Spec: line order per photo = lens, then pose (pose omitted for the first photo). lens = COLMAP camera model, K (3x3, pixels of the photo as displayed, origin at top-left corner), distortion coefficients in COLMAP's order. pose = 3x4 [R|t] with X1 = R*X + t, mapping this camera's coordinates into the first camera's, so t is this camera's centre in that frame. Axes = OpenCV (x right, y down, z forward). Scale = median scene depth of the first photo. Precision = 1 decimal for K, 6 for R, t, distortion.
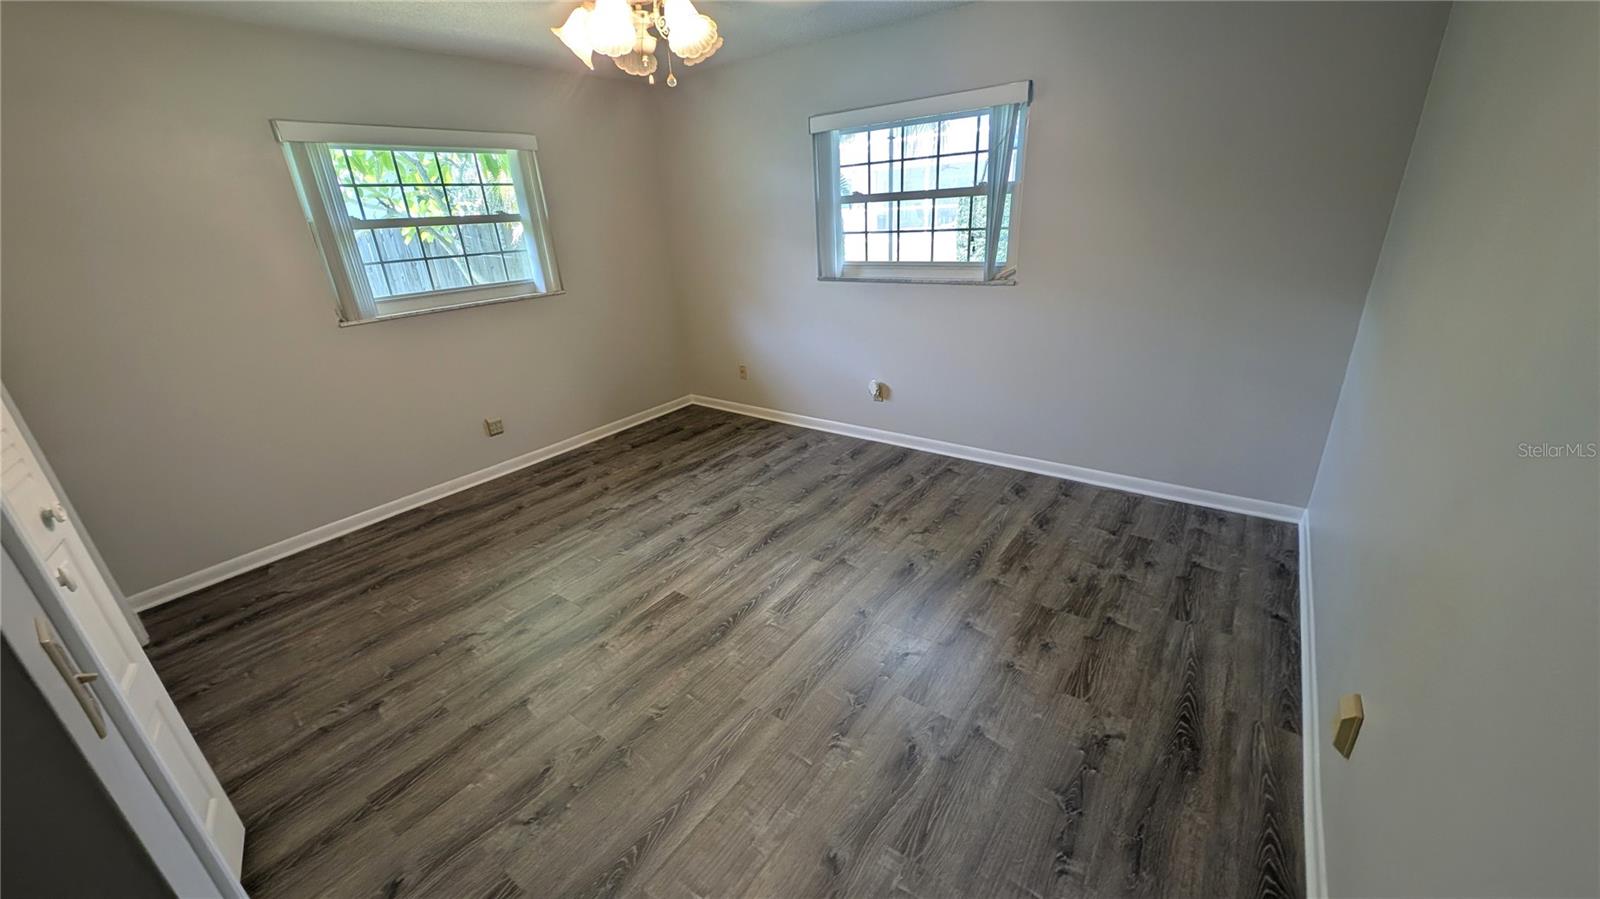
lens RADIAL K [[600.0, 0, 802.4], [0, 600.0, 452.9], [0, 0, 1]] dist [0.021502, -0.012636]
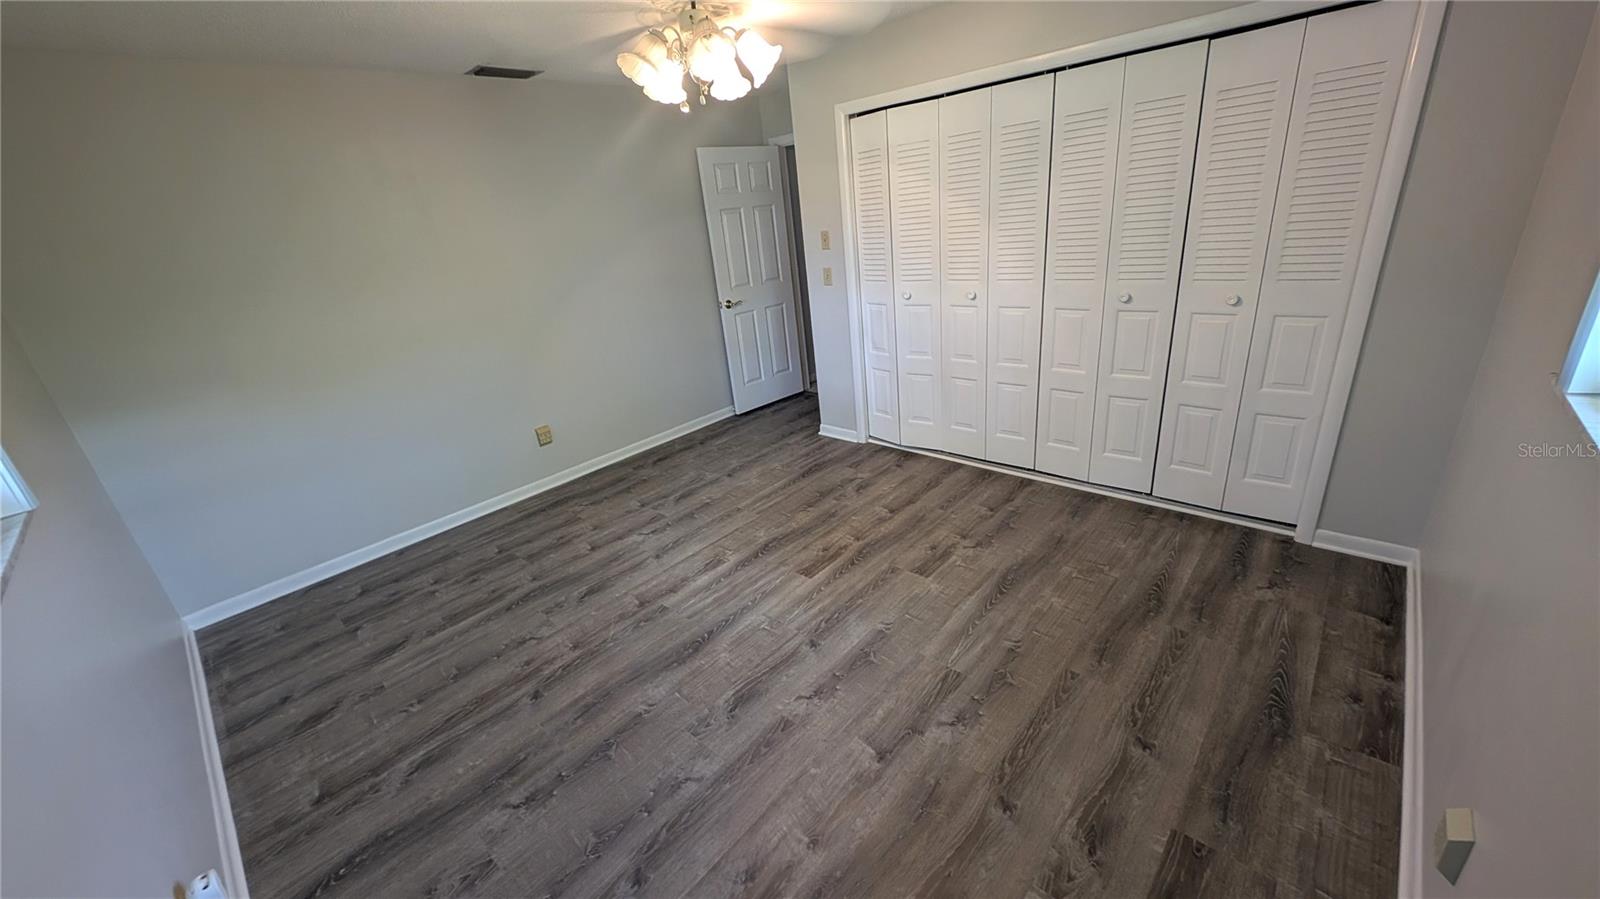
lens RADIAL K [[600.0, 0, 802.4], [0, 600.0, 452.9], [0, 0, 1]] dist [0.021502, -0.012636]
pose [[-0.983692, 0.101877, 0.148227, -0.346297], [0.176429, 0.706778, 0.685082, -0.594256], [-0.034970, 0.700061, -0.713226, 1.464628]]
